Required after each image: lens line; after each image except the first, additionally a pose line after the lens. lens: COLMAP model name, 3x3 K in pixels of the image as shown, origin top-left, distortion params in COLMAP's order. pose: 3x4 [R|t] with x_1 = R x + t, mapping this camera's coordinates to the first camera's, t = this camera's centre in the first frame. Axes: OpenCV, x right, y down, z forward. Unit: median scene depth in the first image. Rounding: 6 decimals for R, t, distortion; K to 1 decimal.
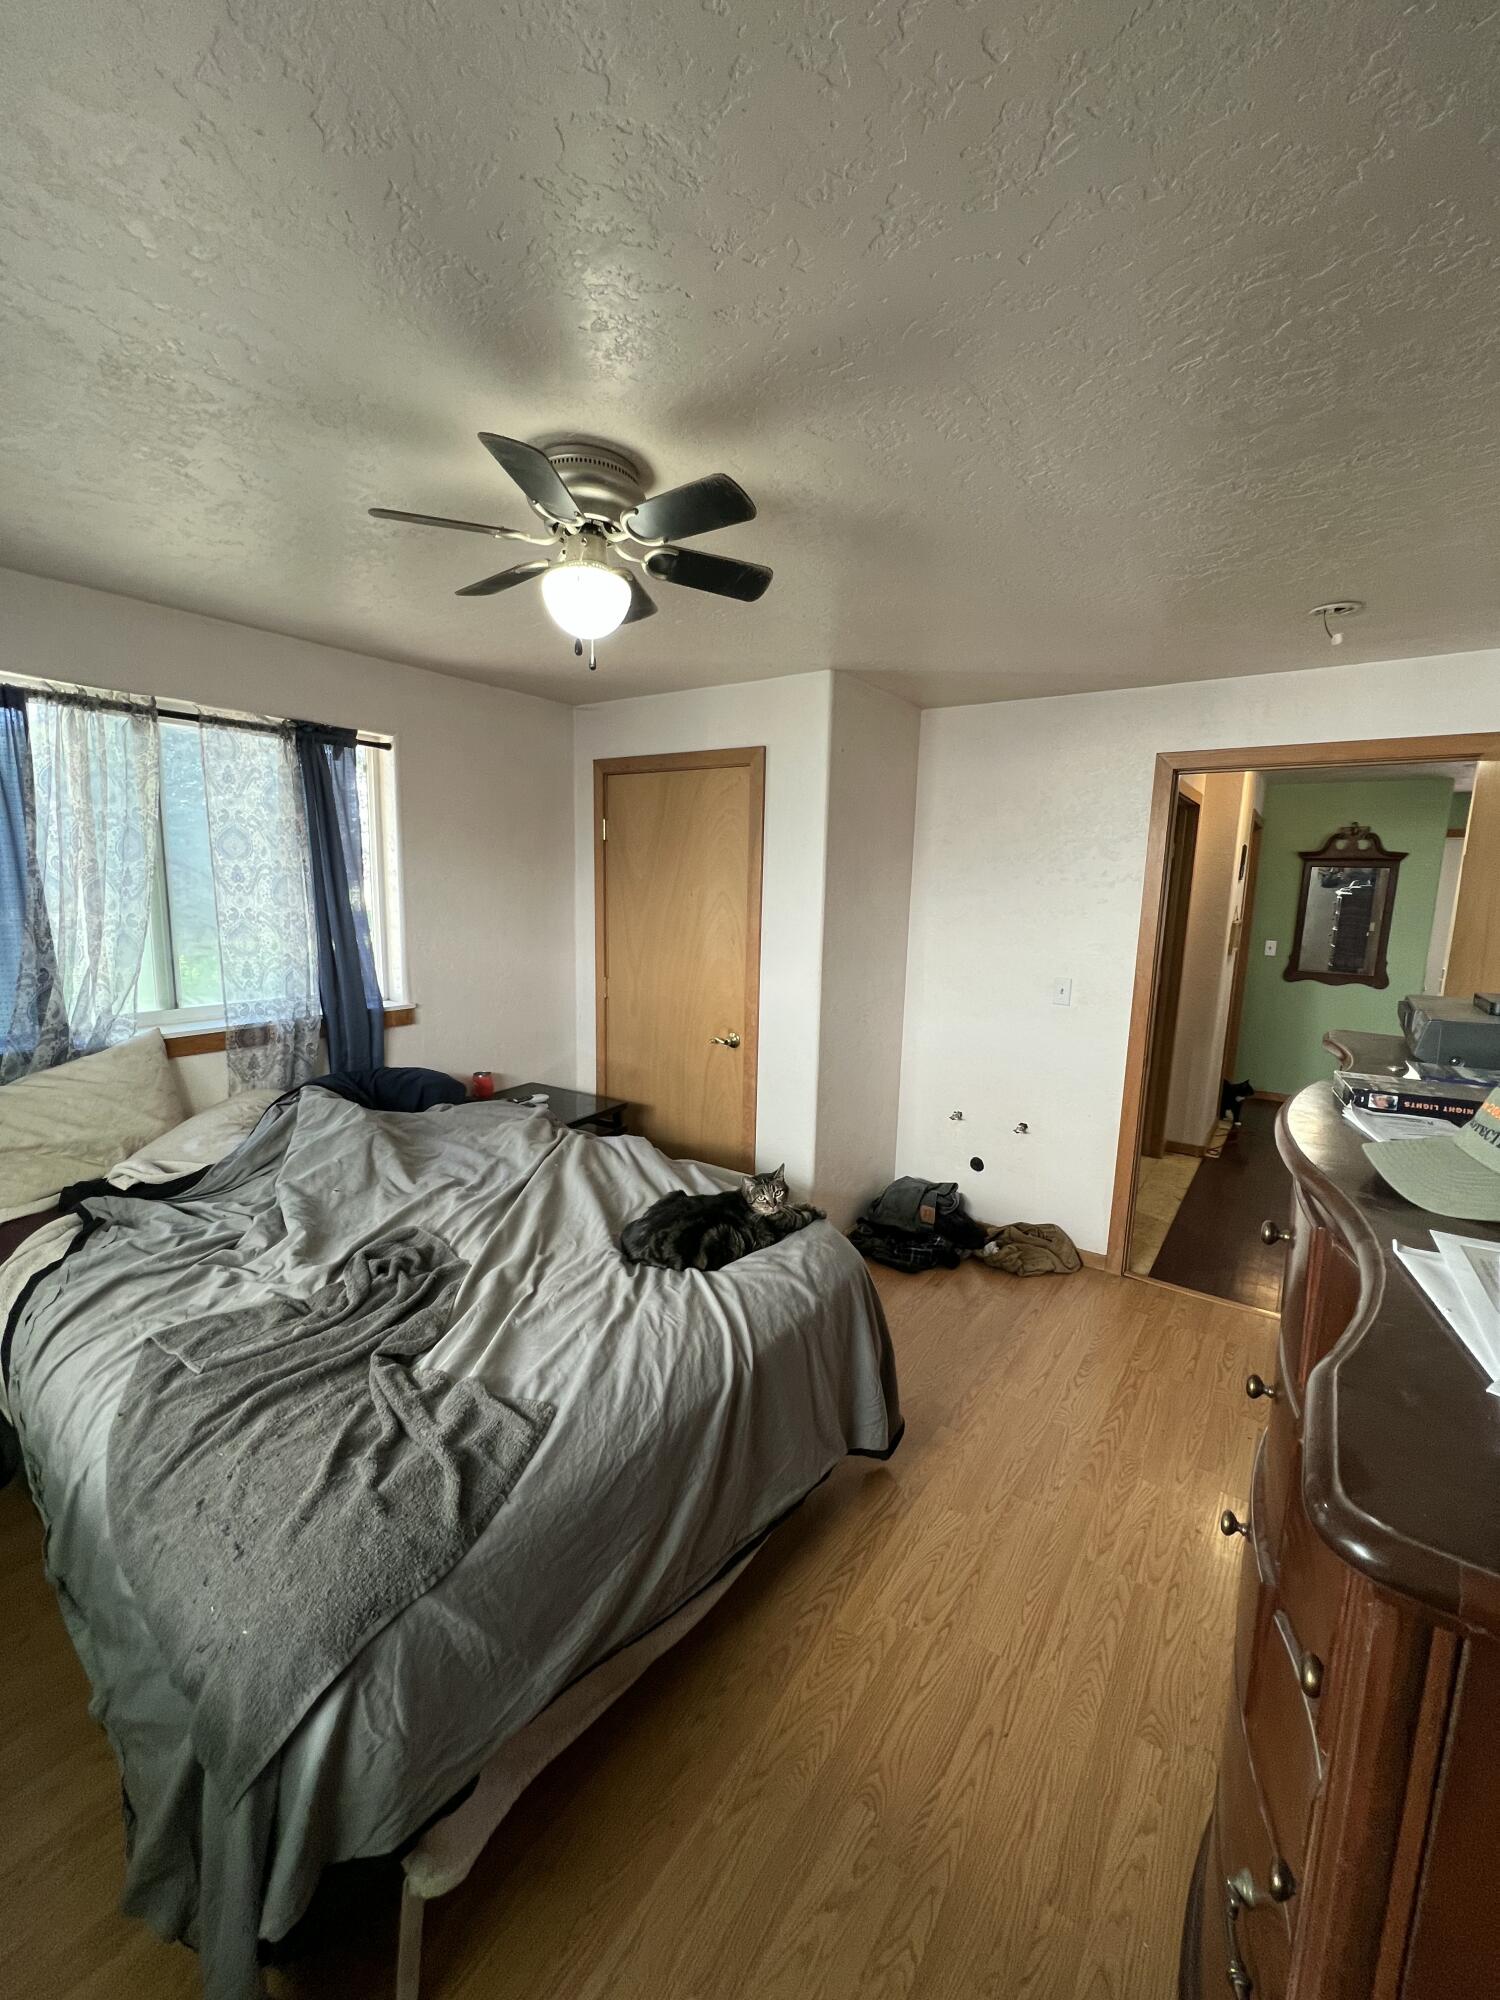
lens RADIAL K [[802.1, 0, 747.1], [0, 802.1, 996.7], [0, 0, 1]] dist [-0.004382, -0.000236]
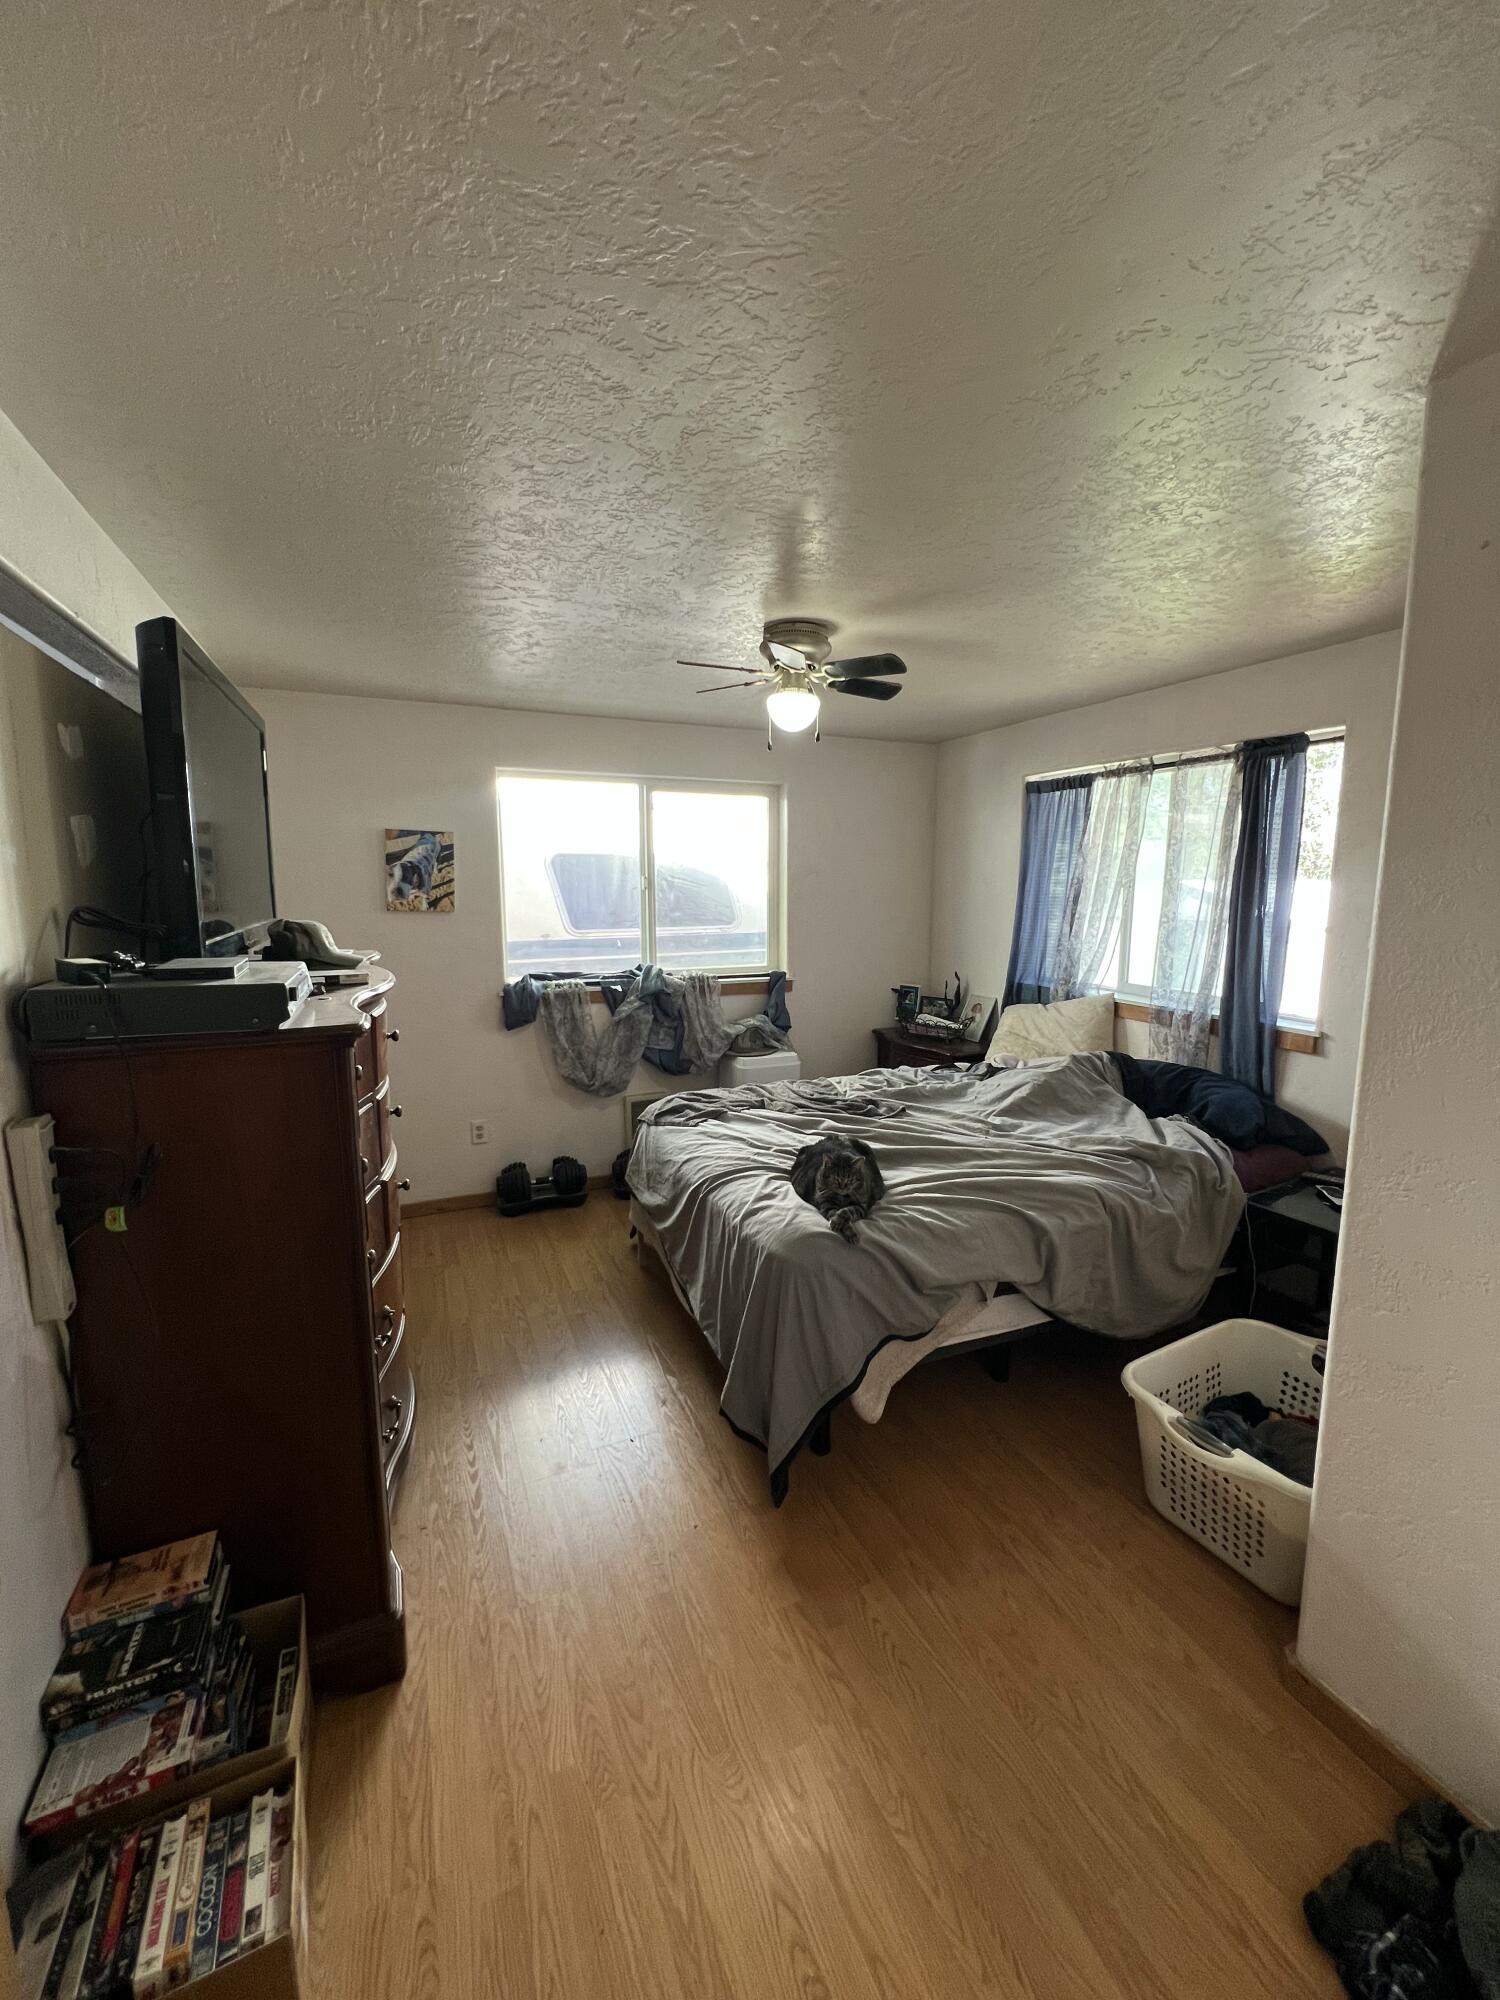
lens RADIAL K [[802.1, 0, 748.1], [0, 802.1, 993.8], [0, 0, 1]] dist [-0.004382, -0.000236]
pose [[-0.521652, 0.094789, -0.847876, 0.786158], [-0.140493, 0.970697, 0.194958, -0.140835], [0.841511, 0.220821, -0.493049, 1.120787]]
